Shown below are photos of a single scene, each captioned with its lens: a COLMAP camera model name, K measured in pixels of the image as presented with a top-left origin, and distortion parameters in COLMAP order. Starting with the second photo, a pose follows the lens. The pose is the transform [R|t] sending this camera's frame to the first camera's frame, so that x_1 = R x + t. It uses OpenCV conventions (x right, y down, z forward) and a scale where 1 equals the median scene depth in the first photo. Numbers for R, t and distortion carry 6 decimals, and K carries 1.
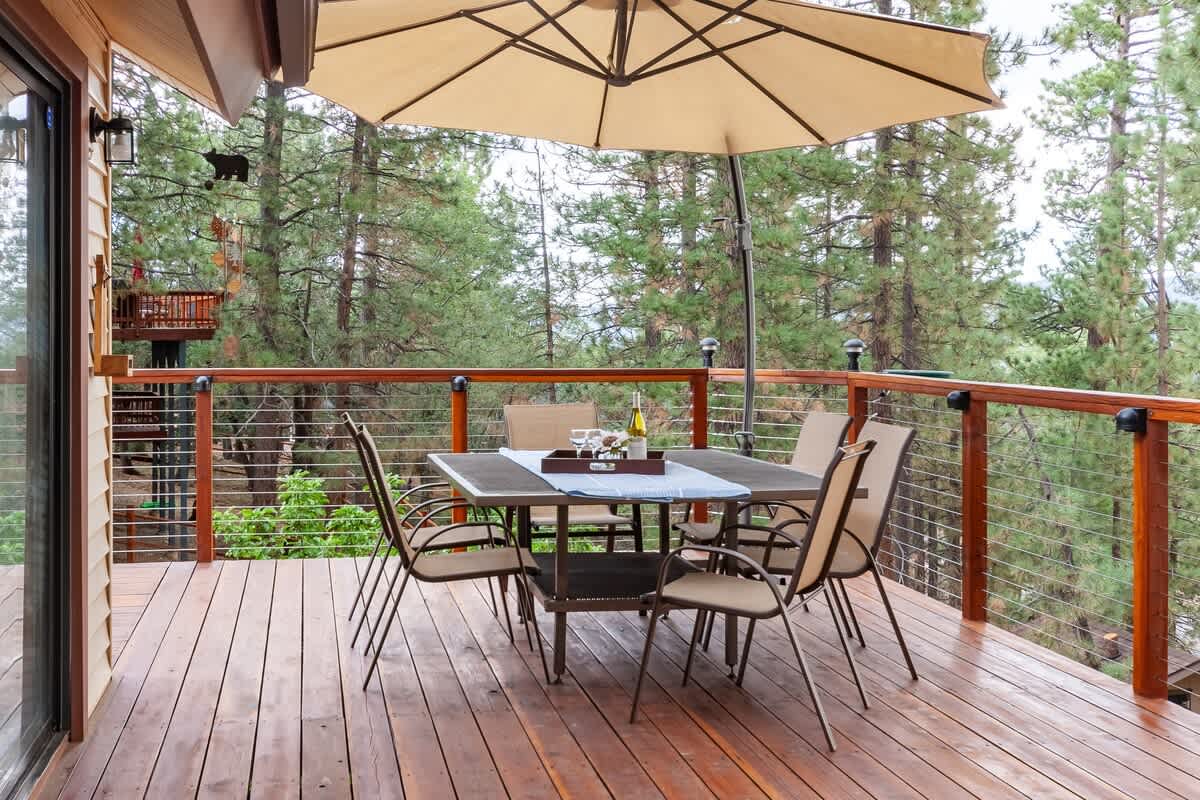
lens RADIAL K [[1352.9, 0, 600.0], [0, 1352.9, 400.0], [0, 0, 1]] dist [0.007365, 0.002200]
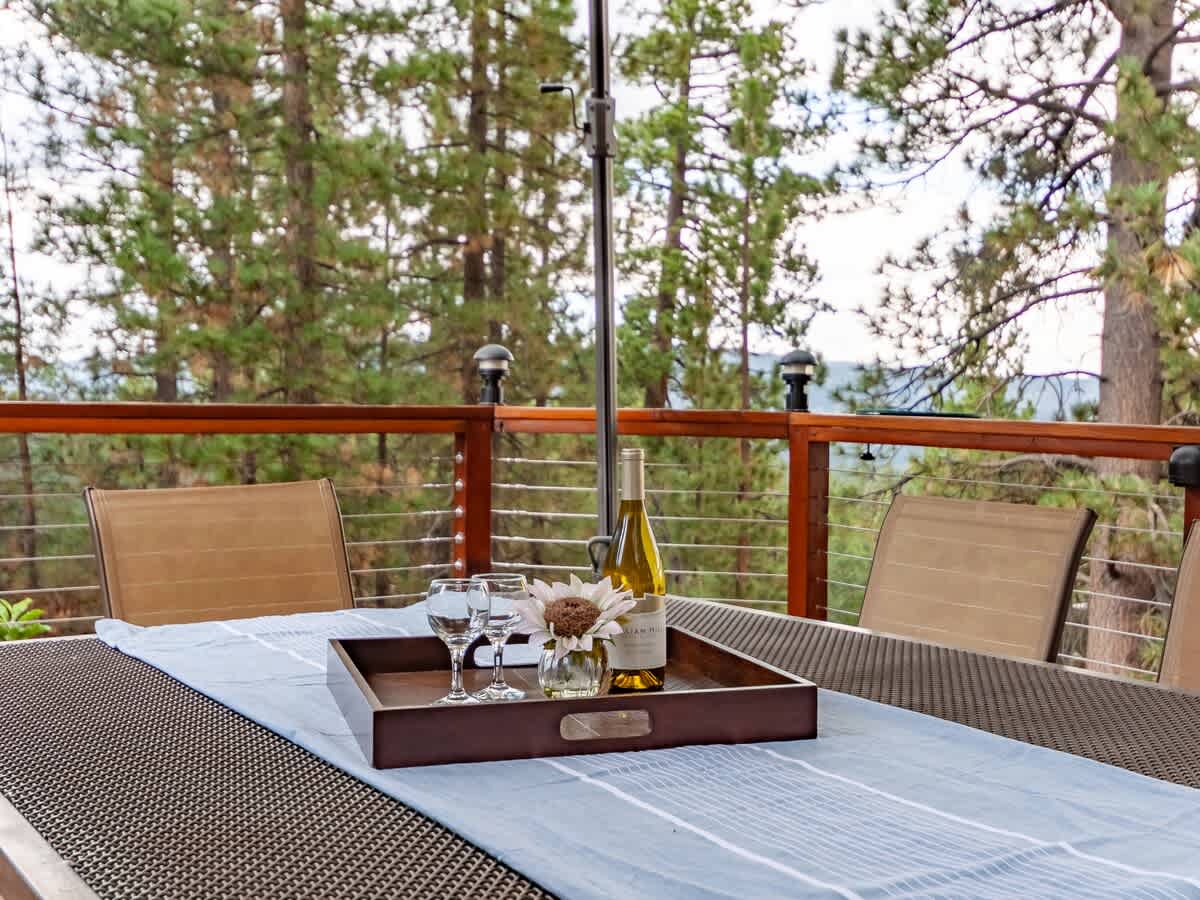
lens RADIAL K [[1312.2, 0, 600.0], [0, 1312.2, 450.0], [0, 0, 1]] dist [0.004941, 0.018986]
pose [[0.920458, -0.004882, 0.390812, -0.032826], [0.009934, 0.999891, -0.010907, -0.000837], [-0.390716, 0.013921, 0.920406, 0.248410]]
